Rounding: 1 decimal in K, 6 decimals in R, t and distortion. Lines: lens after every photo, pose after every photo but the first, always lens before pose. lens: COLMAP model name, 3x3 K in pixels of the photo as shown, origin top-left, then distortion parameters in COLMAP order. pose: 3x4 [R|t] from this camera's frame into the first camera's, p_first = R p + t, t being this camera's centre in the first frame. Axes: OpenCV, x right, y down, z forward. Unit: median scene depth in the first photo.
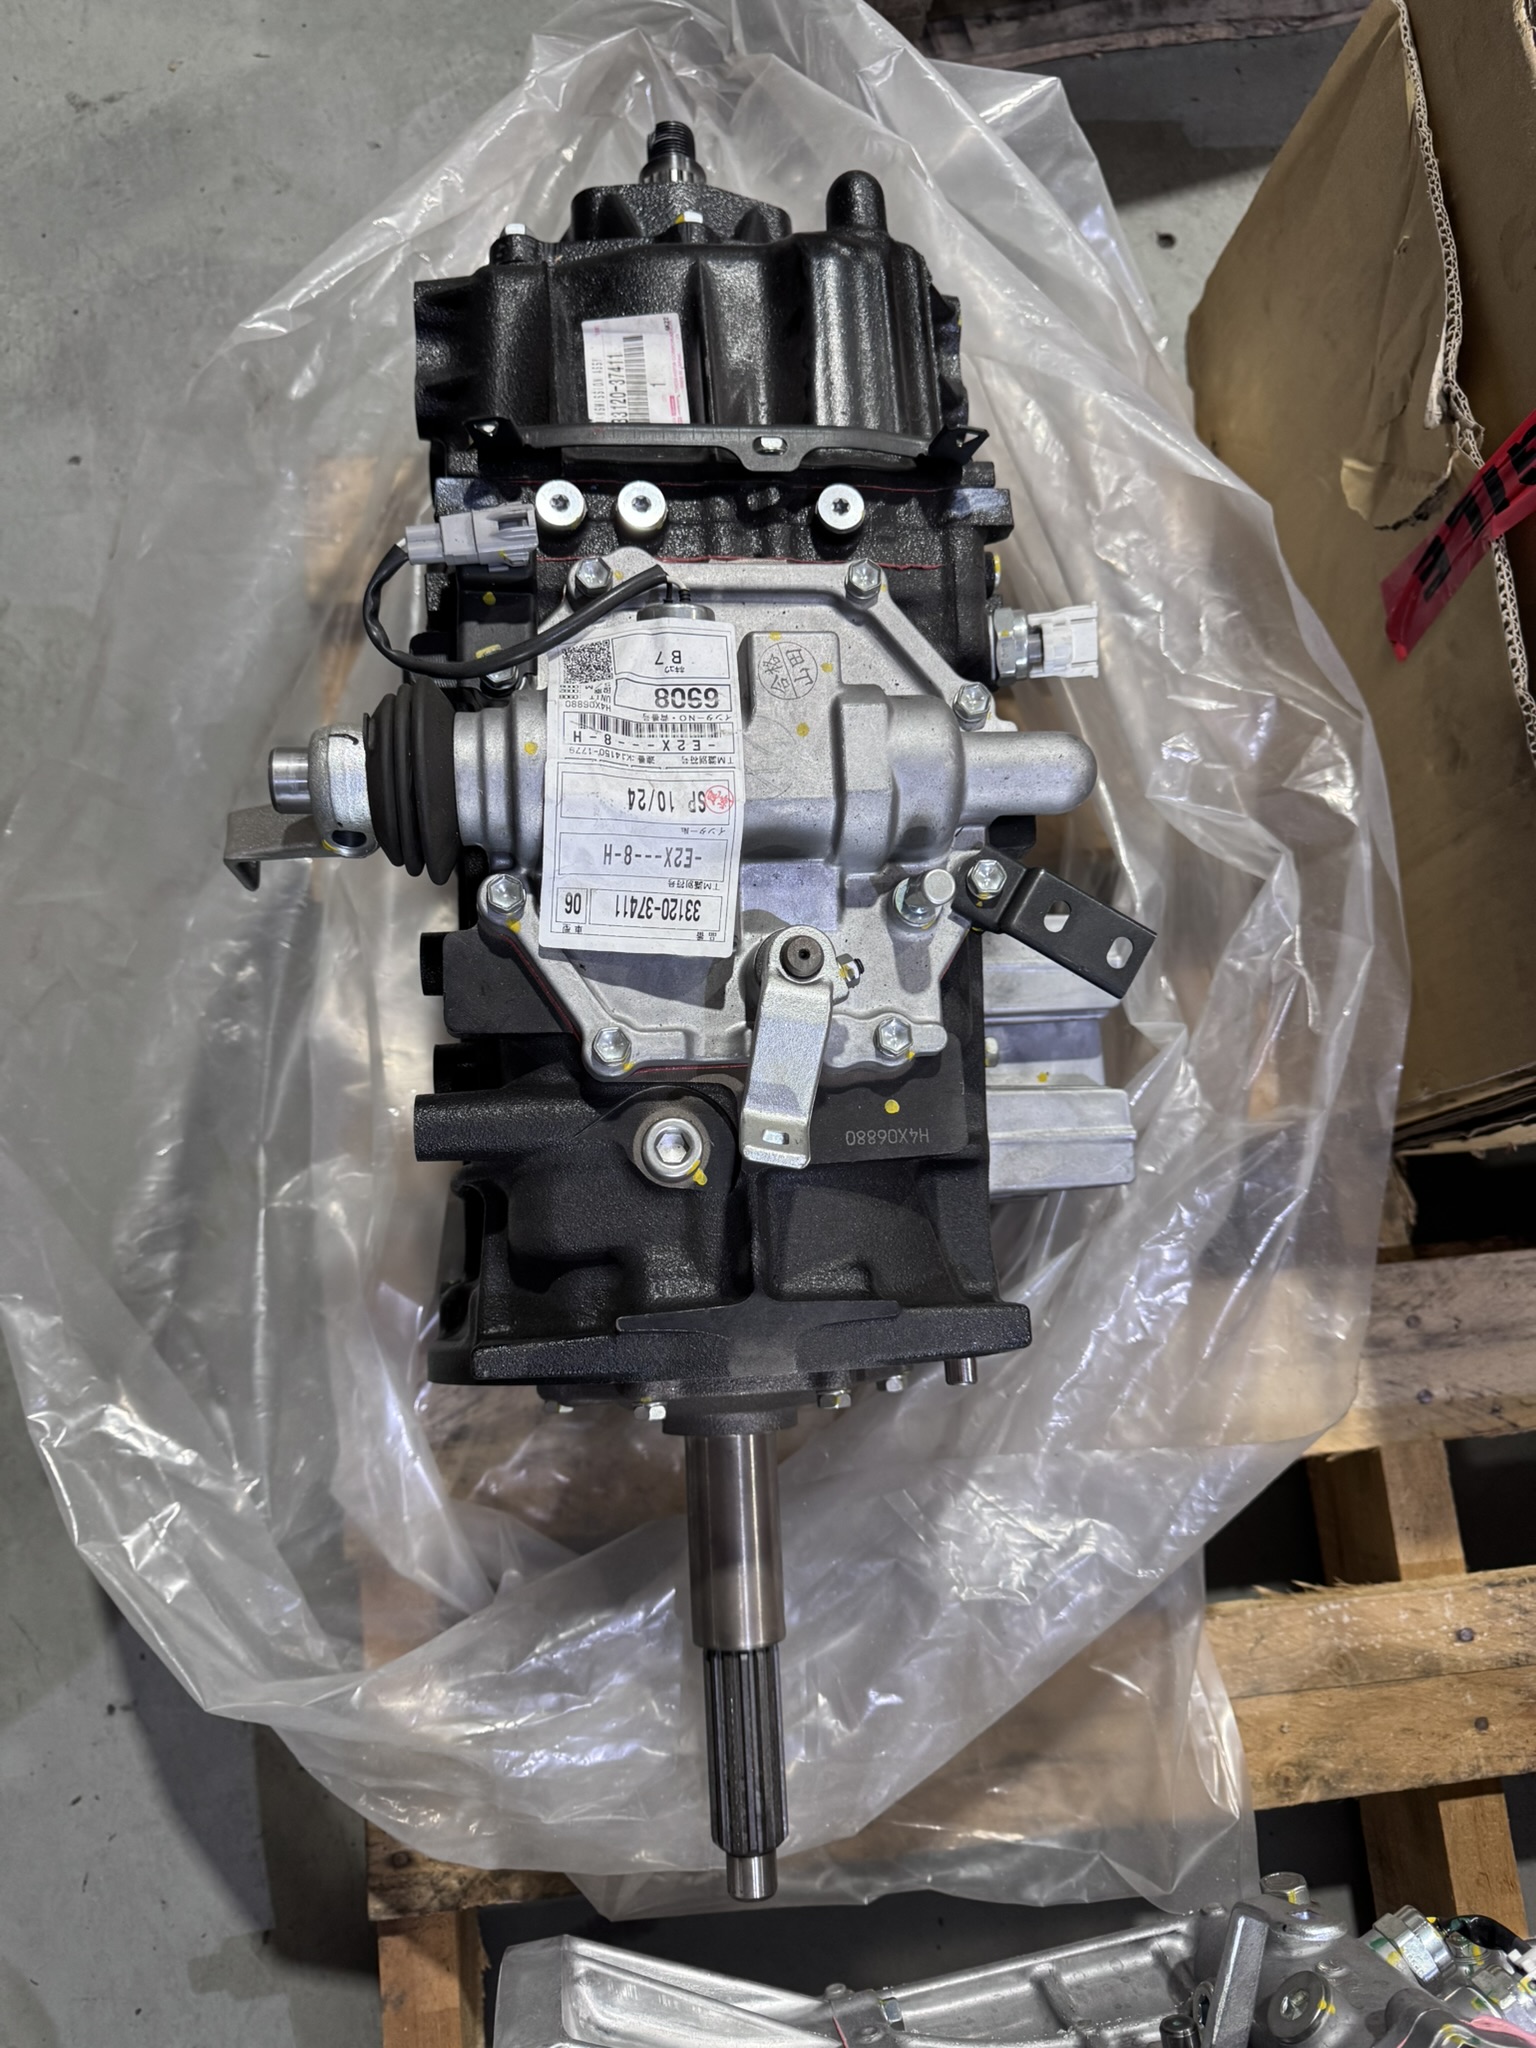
lens RADIAL K [[1467.3, 0, 766.2], [0, 1467.3, 1028.8], [0, 0, 1]] dist [0.011591, -0.026352]
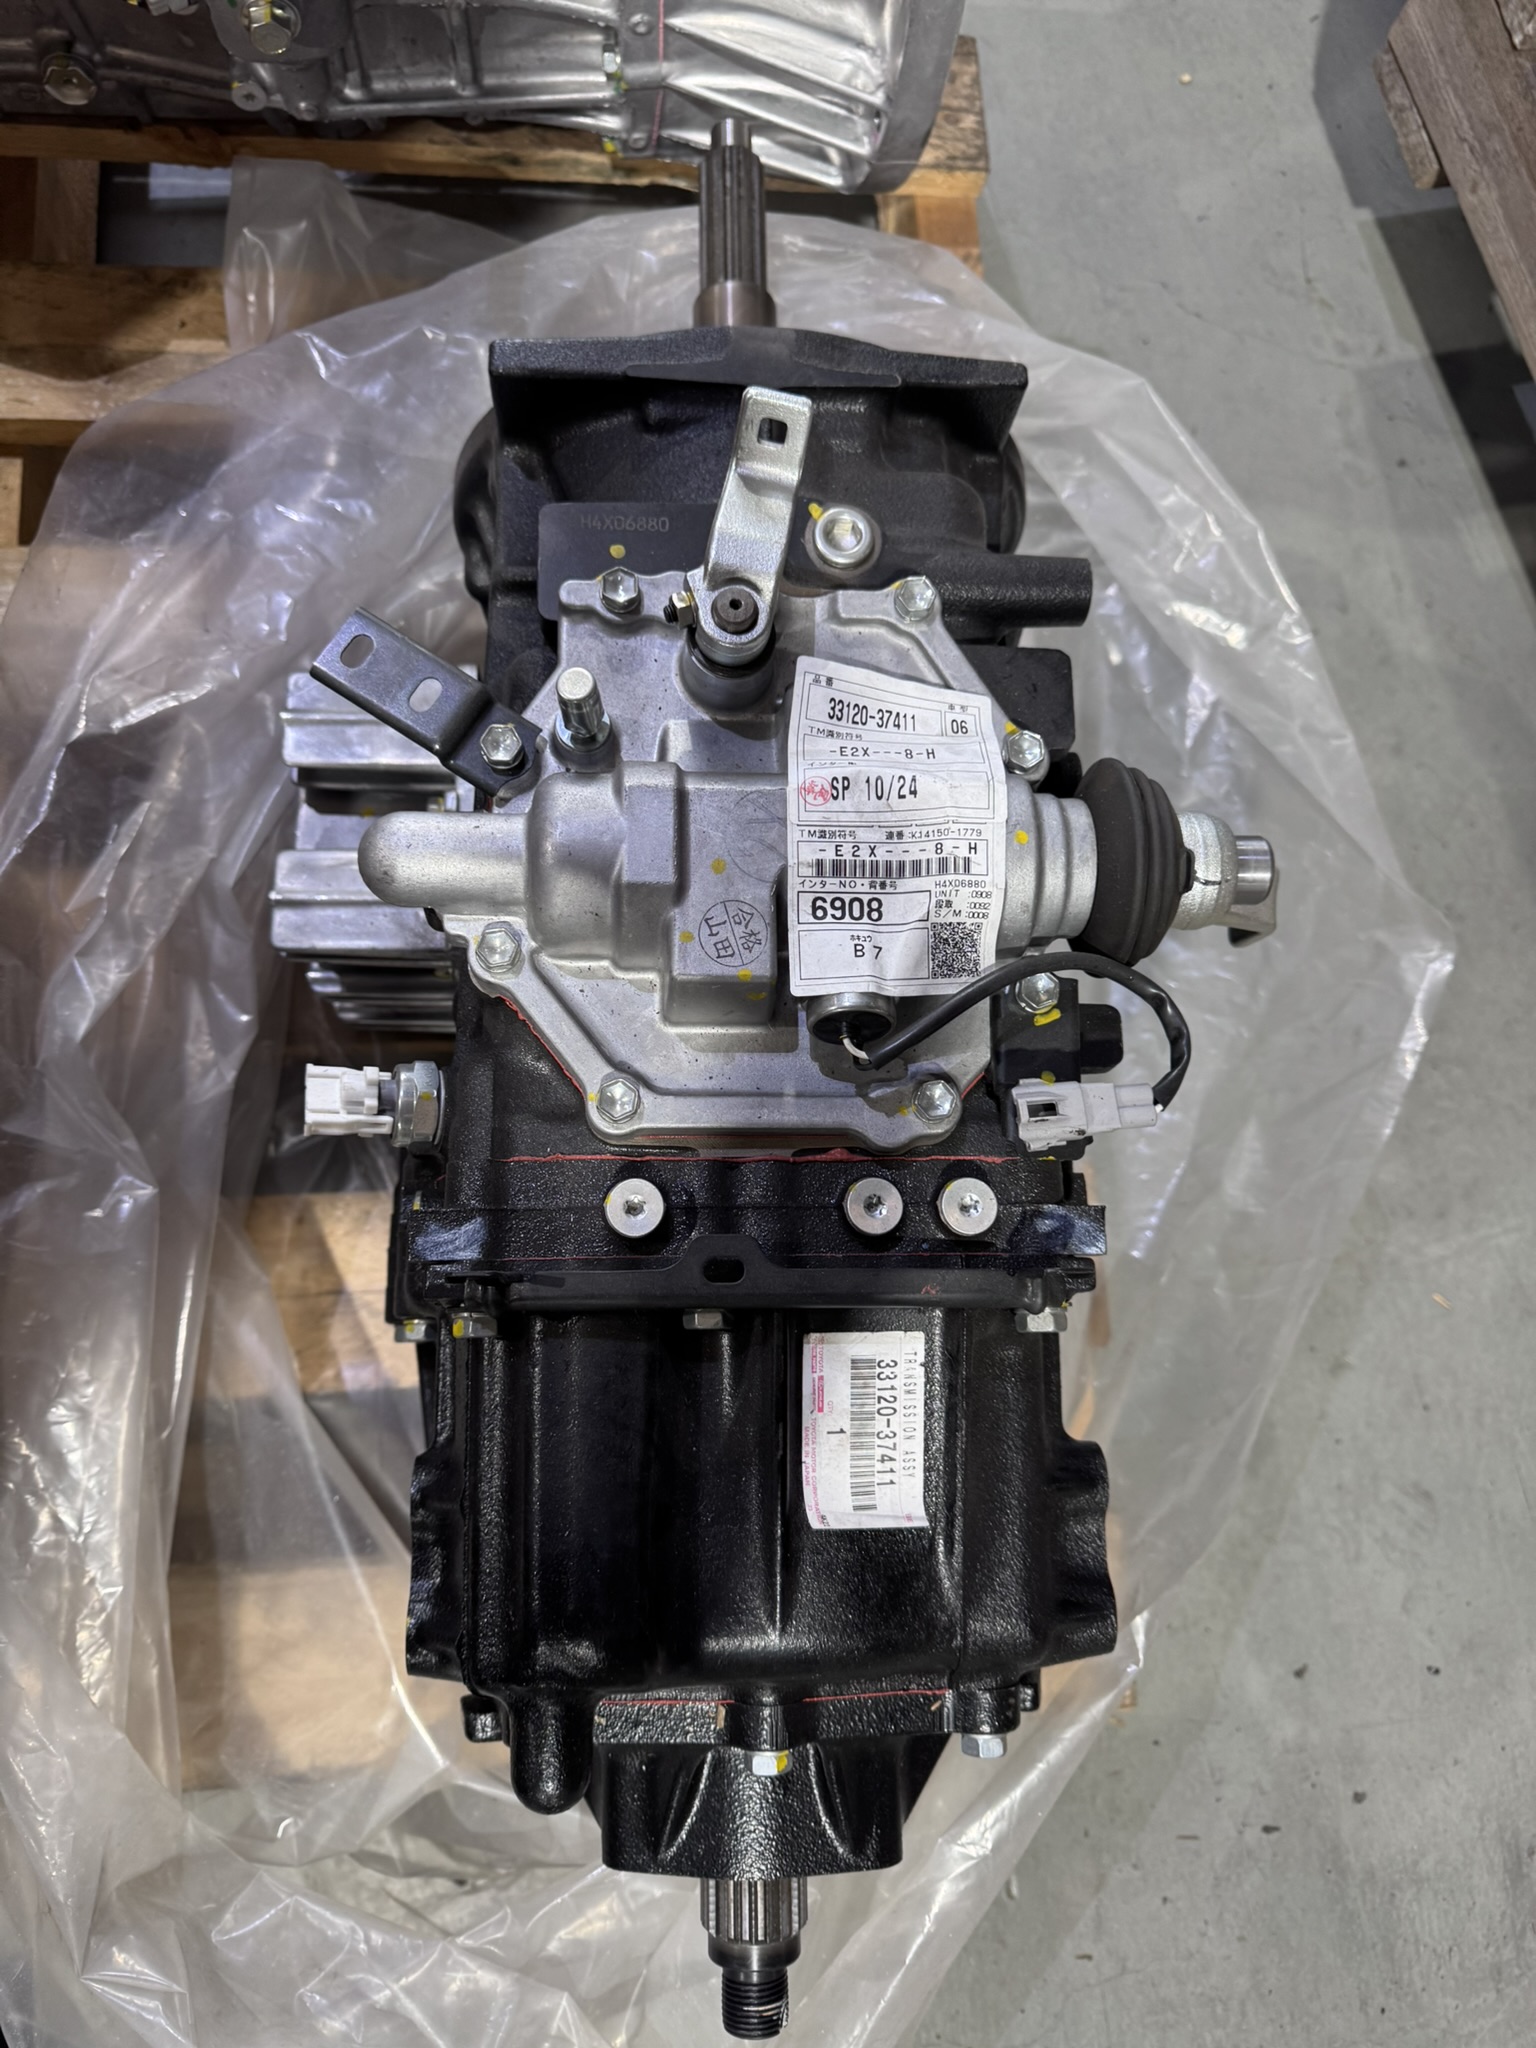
lens RADIAL K [[1467.3, 0, 768.5], [0, 1467.3, 1023.5], [0, 0, 1]] dist [0.011591, -0.026352]
pose [[-0.980755, -0.076672, -0.179556, 0.146199], [0.005020, -0.929262, 0.369388, -0.616900], [-0.195176, 0.361378, 0.911763, 0.226367]]
